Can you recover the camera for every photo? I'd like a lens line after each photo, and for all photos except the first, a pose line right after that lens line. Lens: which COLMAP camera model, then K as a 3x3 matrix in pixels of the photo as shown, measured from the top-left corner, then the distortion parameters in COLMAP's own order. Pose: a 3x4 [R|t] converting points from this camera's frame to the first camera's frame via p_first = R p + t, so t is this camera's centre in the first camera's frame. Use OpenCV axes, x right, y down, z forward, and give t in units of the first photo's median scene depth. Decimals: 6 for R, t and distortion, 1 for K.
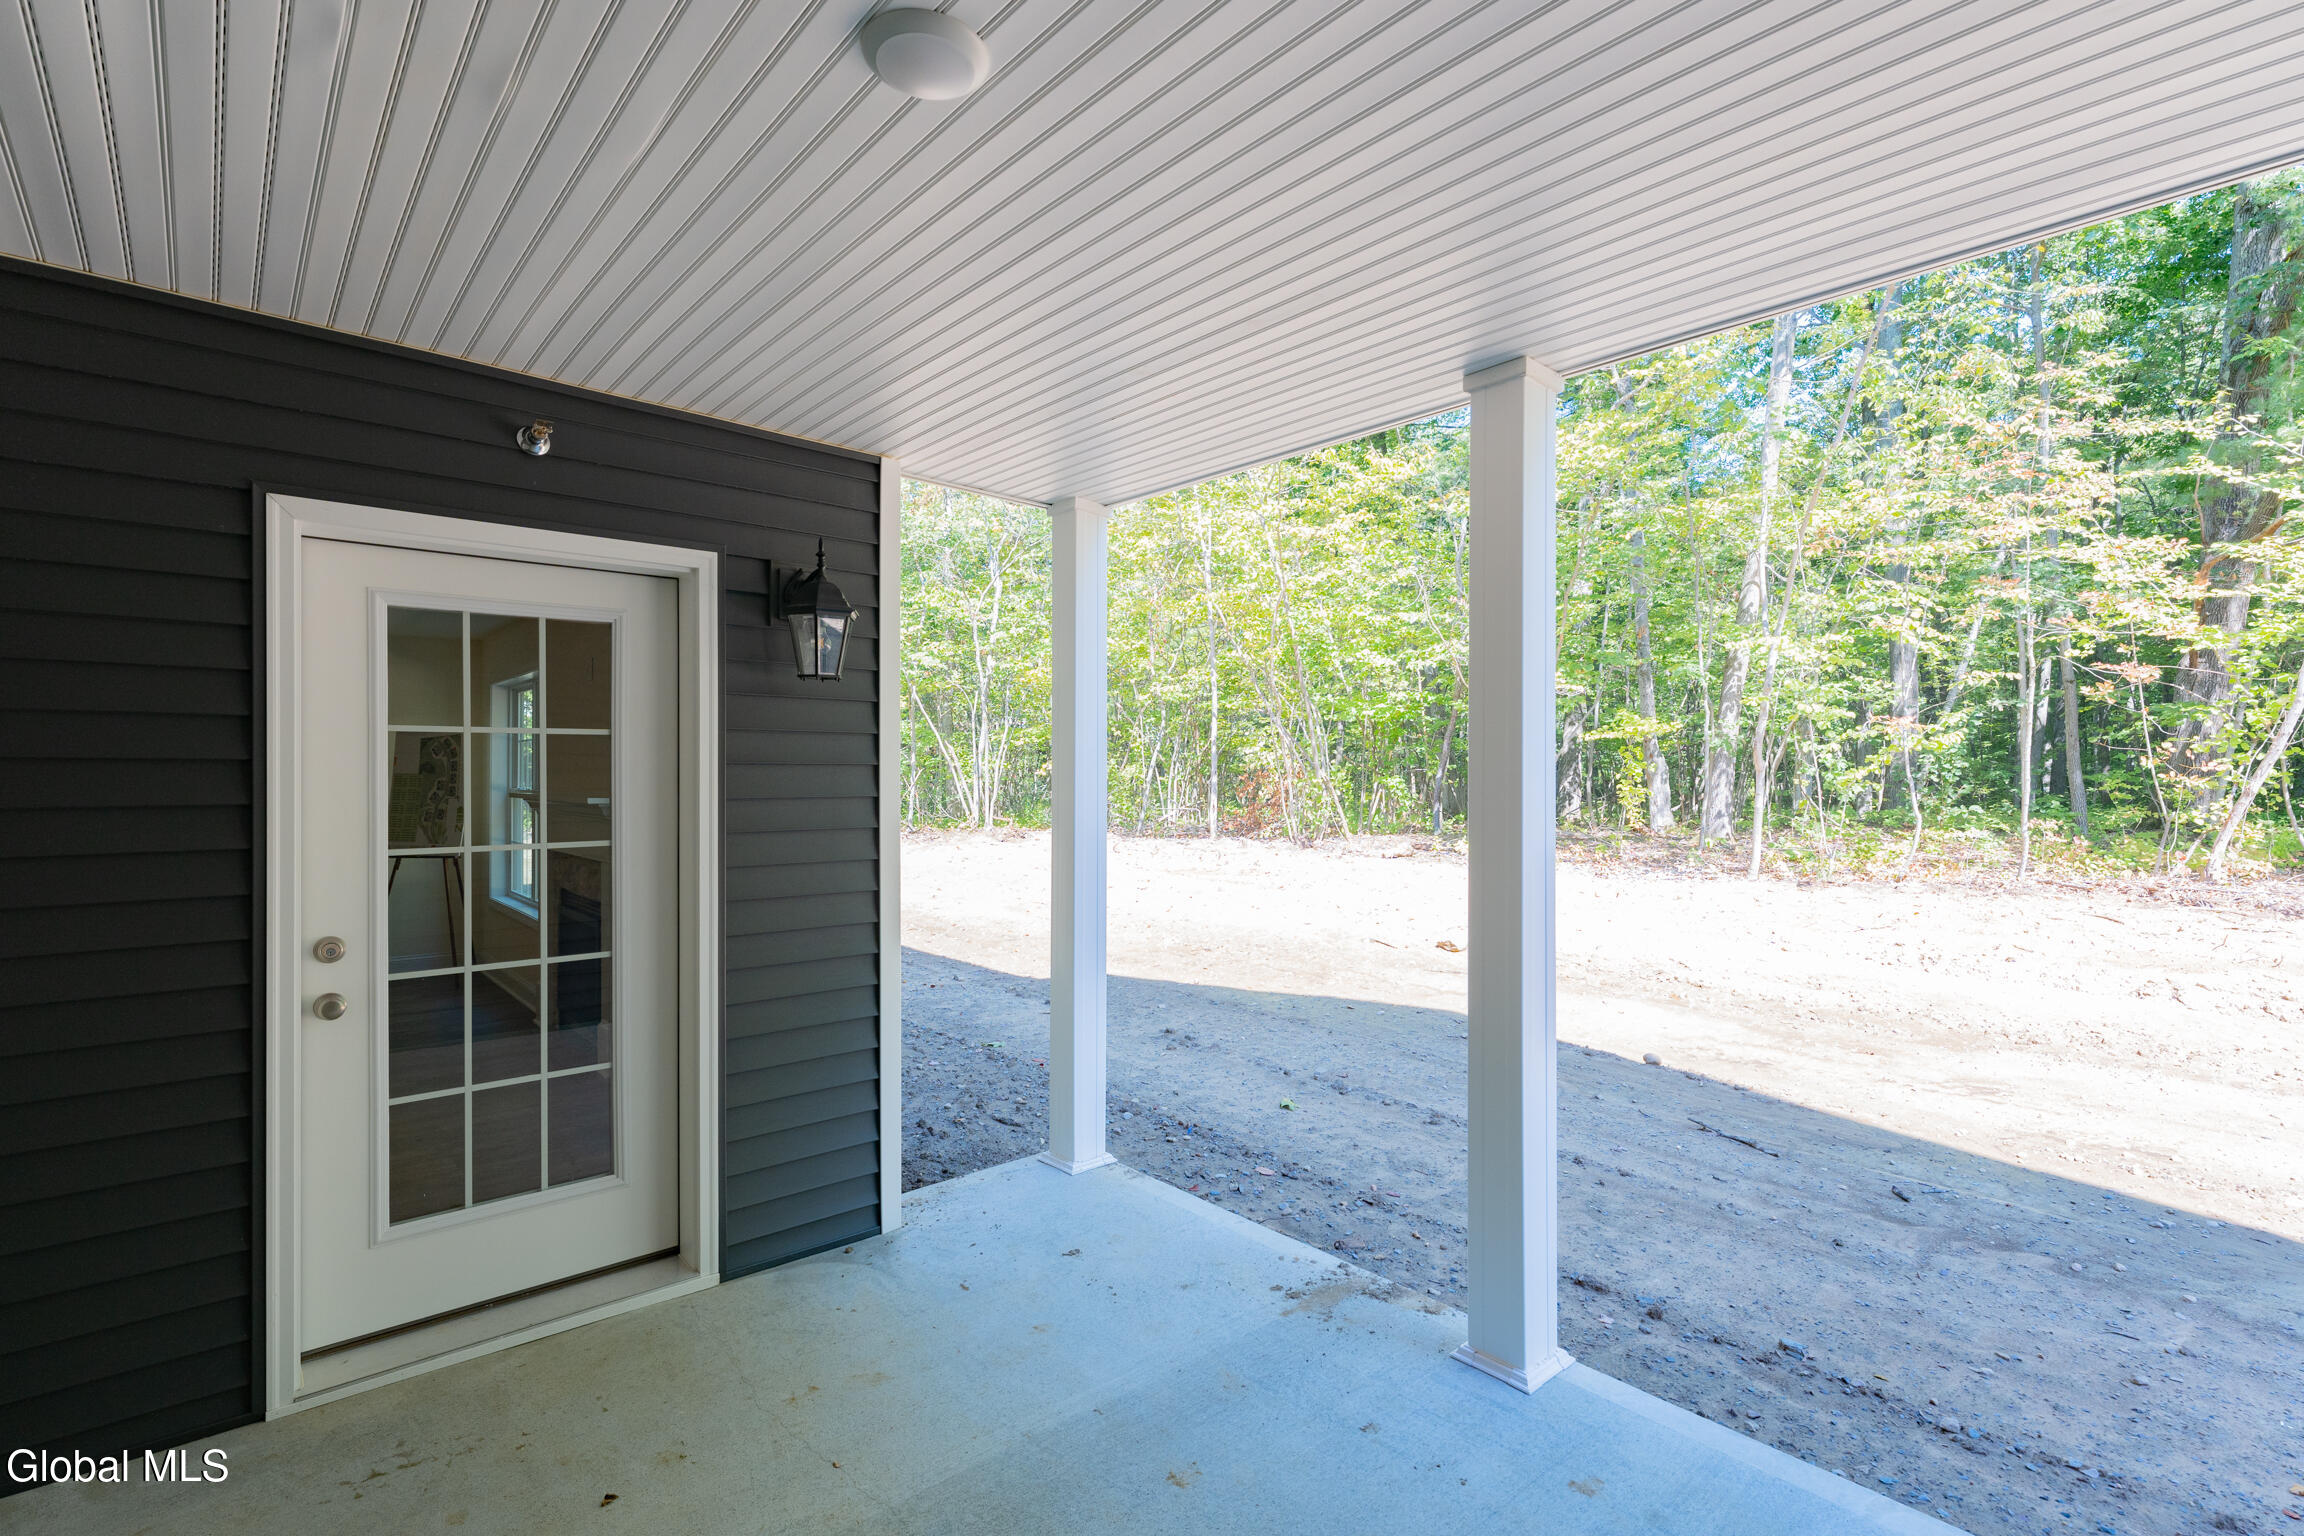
lens RADIAL K [[1073.7, 0, 1152.0], [0, 1073.7, 768.0], [0, 0, 1]] dist [0.001102, -0.000145]
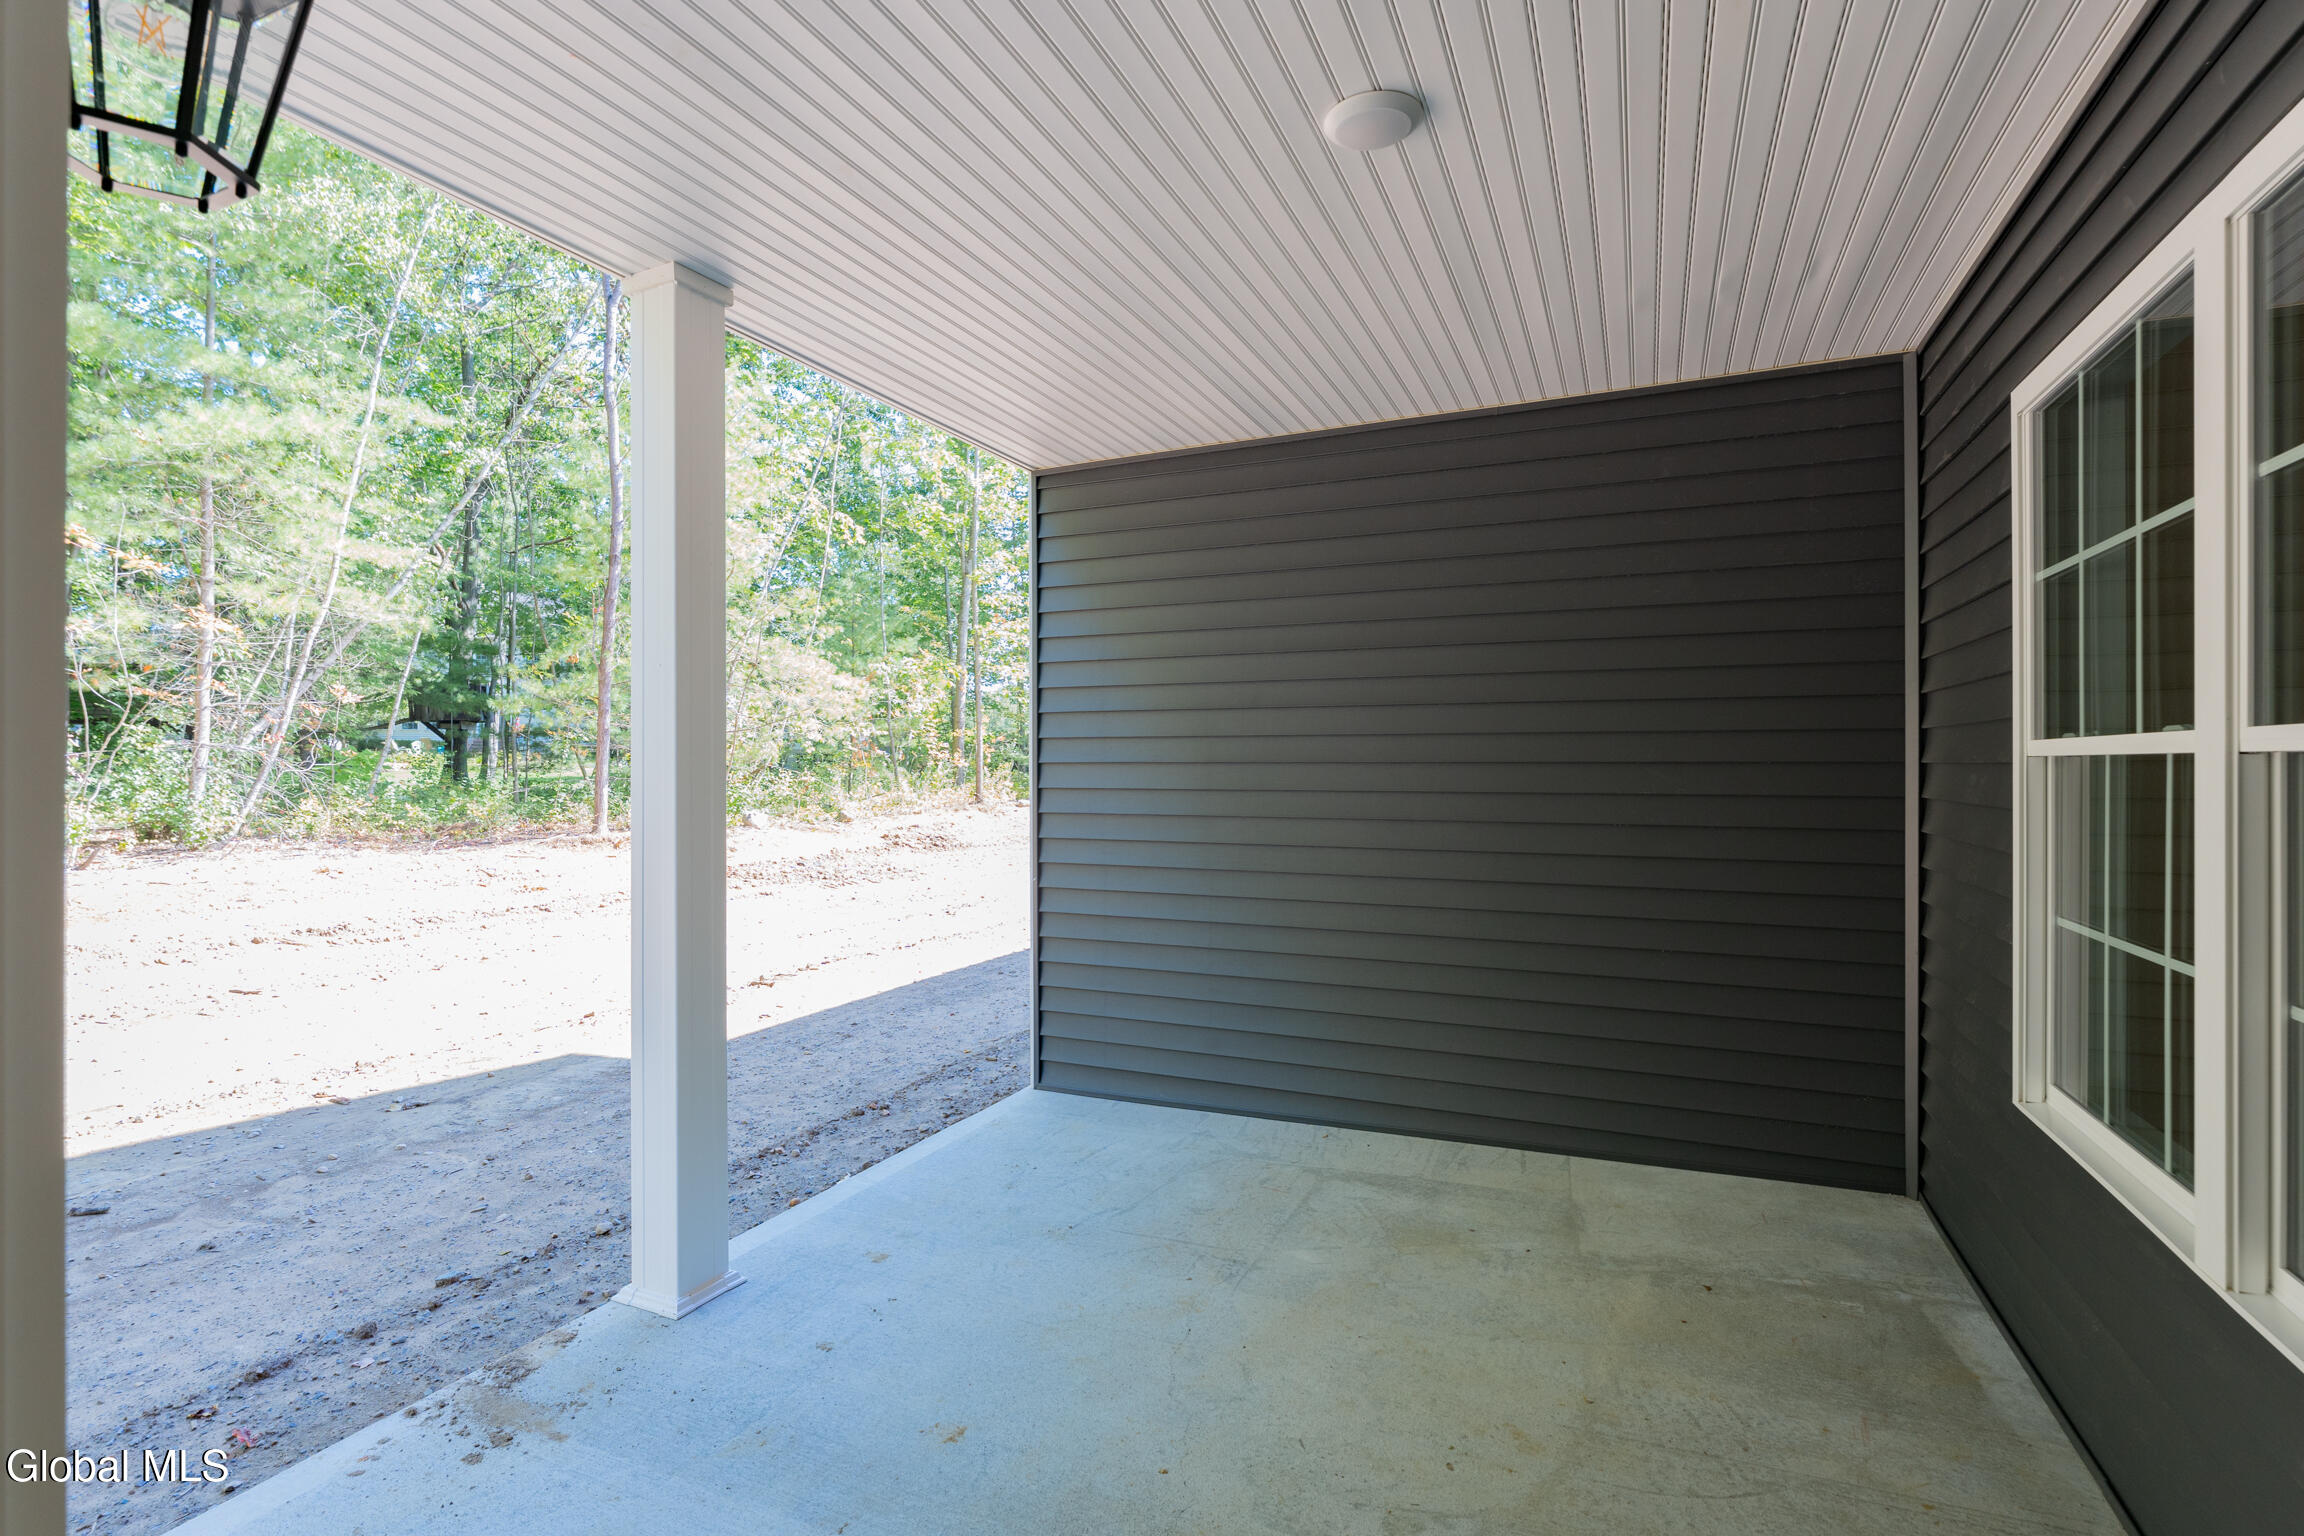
lens RADIAL K [[1073.7, 0, 1152.0], [0, 1073.7, 768.0], [0, 0, 1]] dist [0.001102, -0.000145]
pose [[-0.407193, -0.004519, 0.913331, -0.604917], [-0.003594, 0.999988, 0.003346, 0.058835], [-0.913335, -0.001920, -0.407204, 0.837004]]
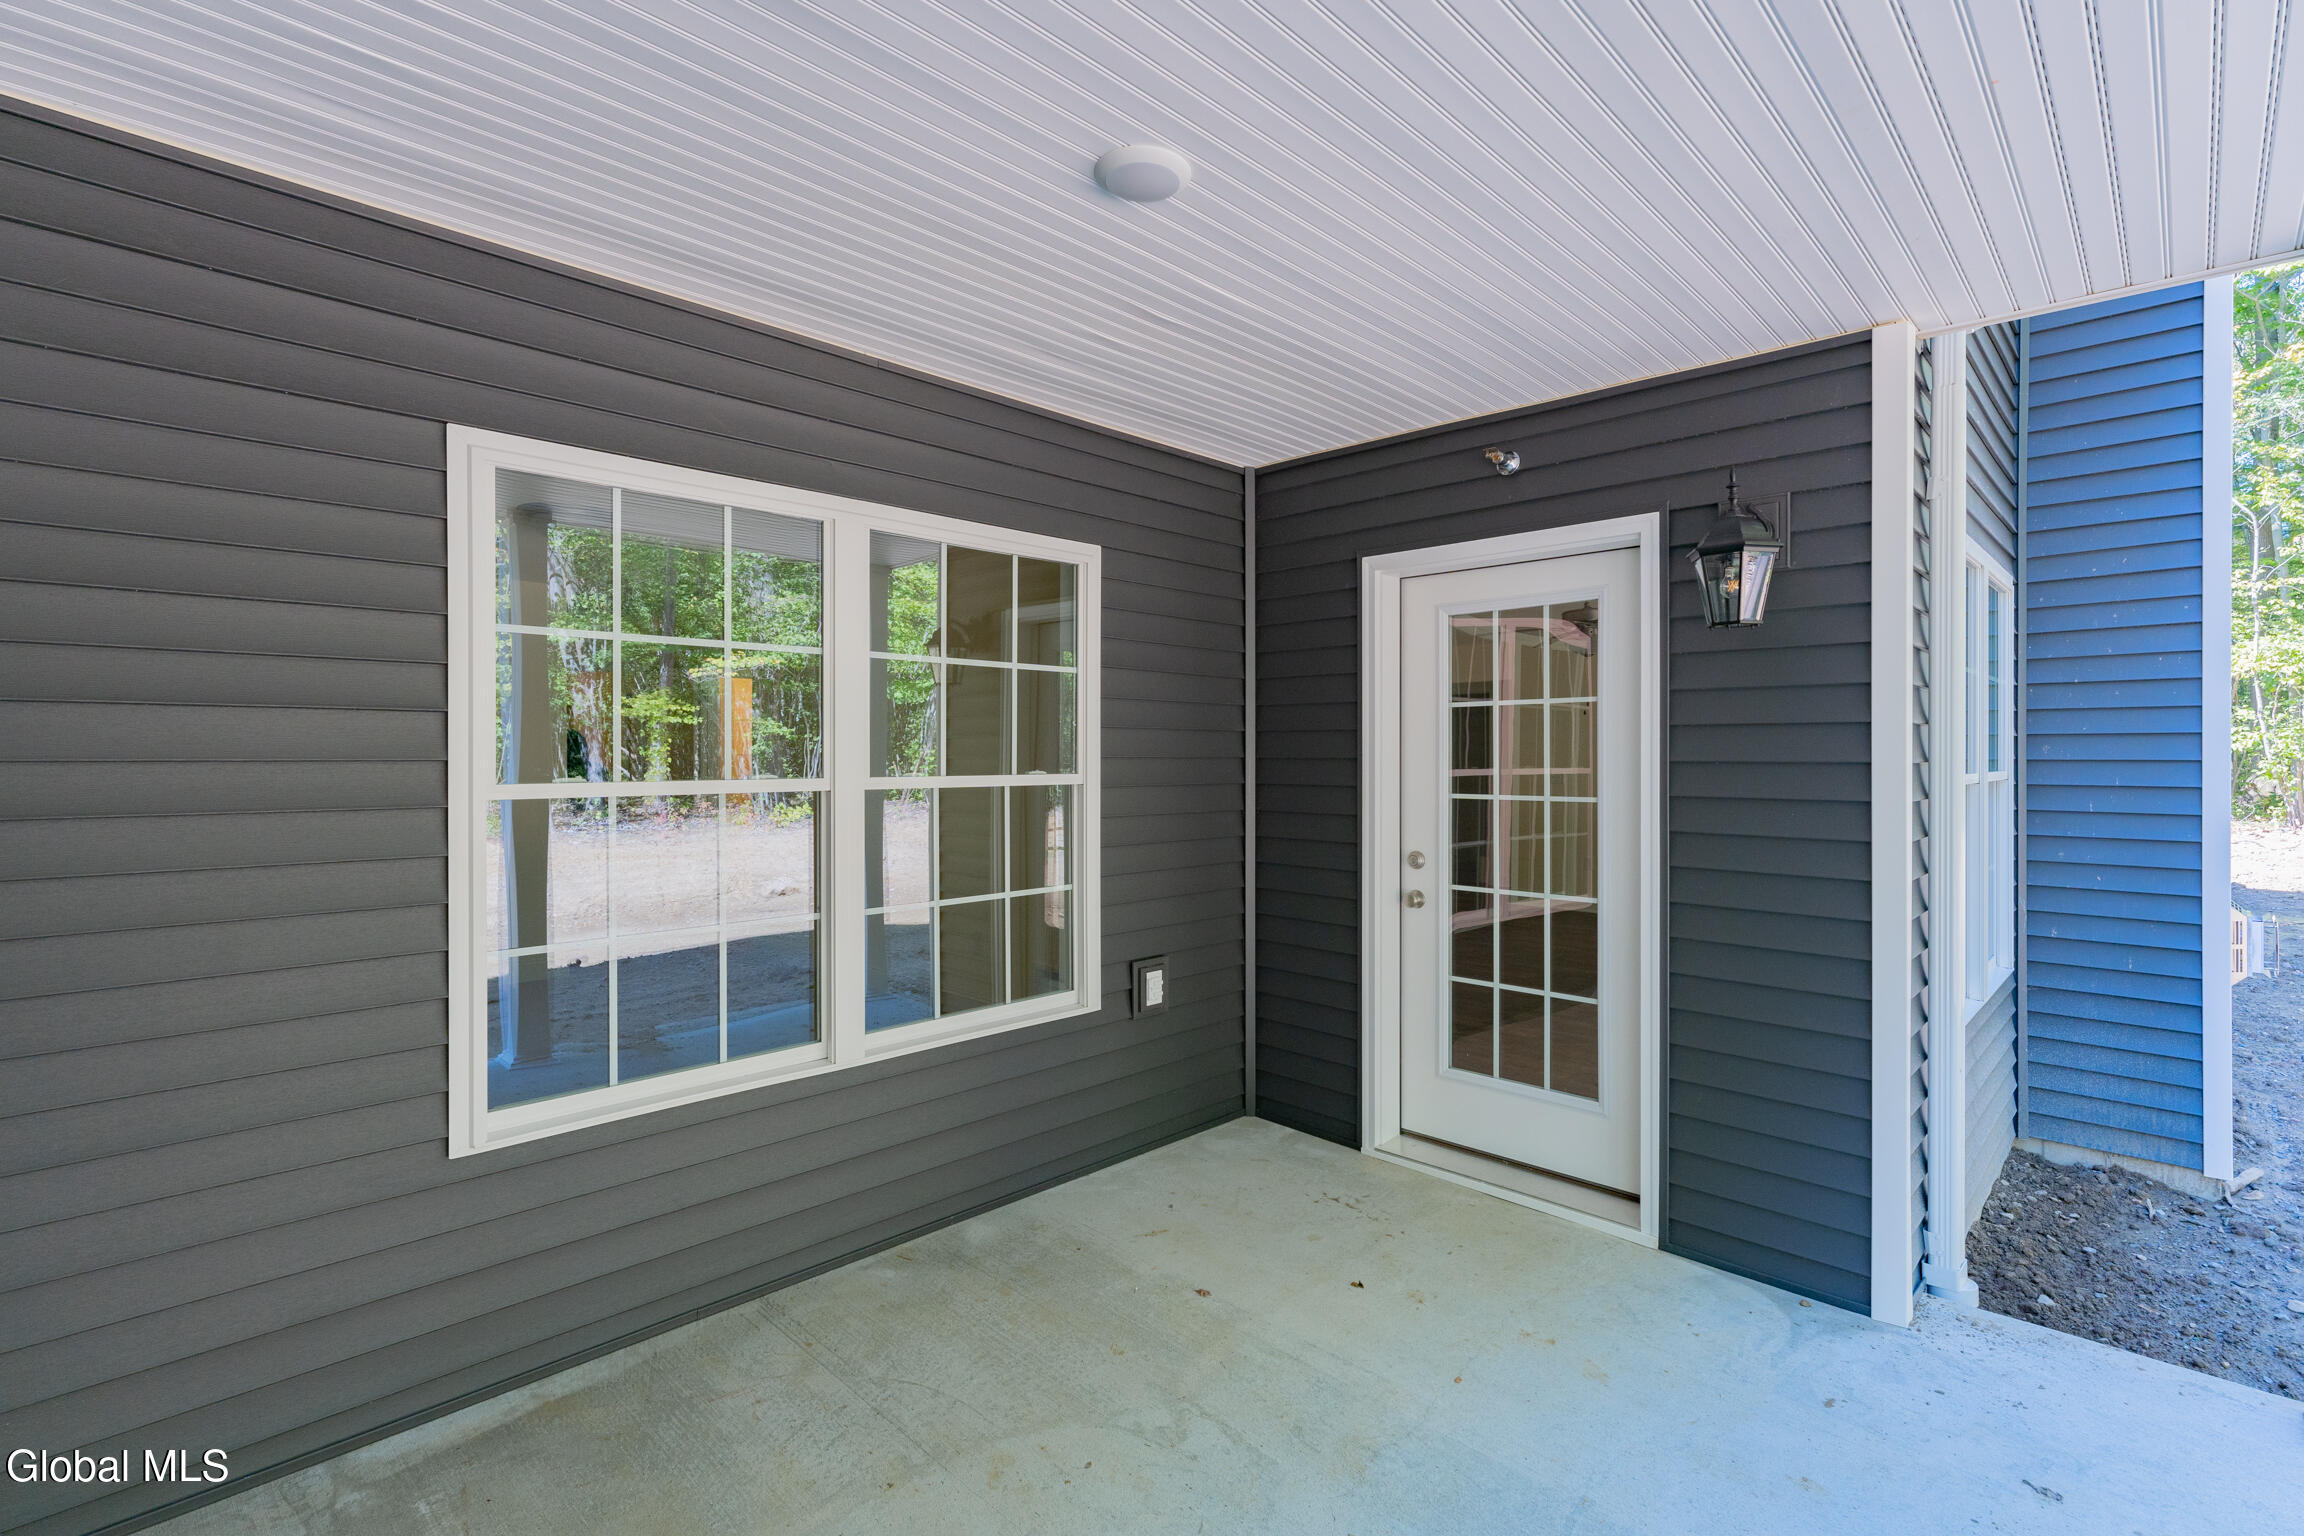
lens RADIAL K [[1073.7, 0, 1152.0], [0, 1073.7, 768.0], [0, 0, 1]] dist [0.001102, -0.000145]
pose [[0.056565, 0.015718, -0.998275, 0.517356], [0.001599, 0.999873, 0.015833, 0.016955], [0.998398, -0.002492, 0.056533, 0.443534]]
